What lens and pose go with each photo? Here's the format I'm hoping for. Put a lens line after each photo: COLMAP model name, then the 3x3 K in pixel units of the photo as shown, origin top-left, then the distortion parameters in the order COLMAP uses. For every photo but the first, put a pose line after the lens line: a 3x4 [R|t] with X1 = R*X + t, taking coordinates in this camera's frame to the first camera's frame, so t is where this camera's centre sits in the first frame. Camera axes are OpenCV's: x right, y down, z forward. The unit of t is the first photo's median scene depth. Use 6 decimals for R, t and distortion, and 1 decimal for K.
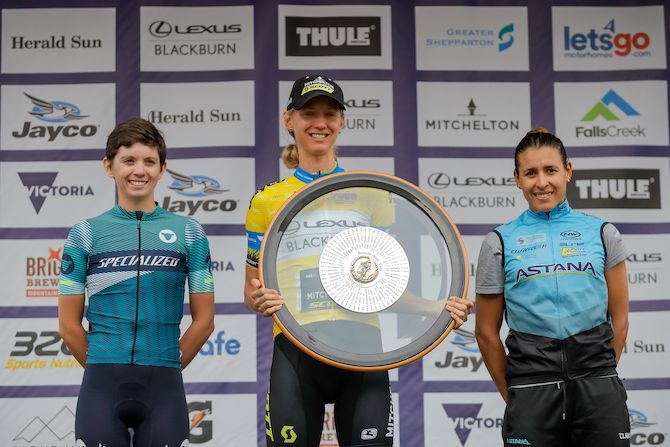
lens RADIAL K [[1852.8, 0, 366.8], [0, 1852.8, 211.6], [0, 0, 1]] dist [0.198188, 0.000000]
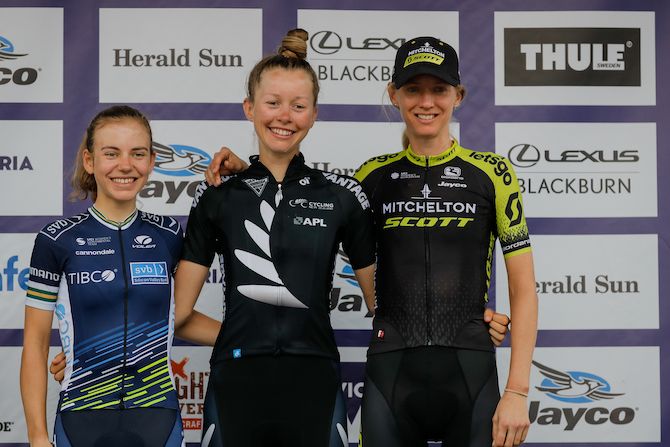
lens RADIAL K [[2670.9, 0, 296.5], [0, 2670.9, 222.8], [0, 0, 1]] dist [0.291455, 0.000000]
pose [[0.999362, 0.018827, 0.030346, -0.150536], [-0.020380, 0.998454, 0.051712, -0.082079], [-0.029325, -0.052297, 0.998201, 0.000929]]
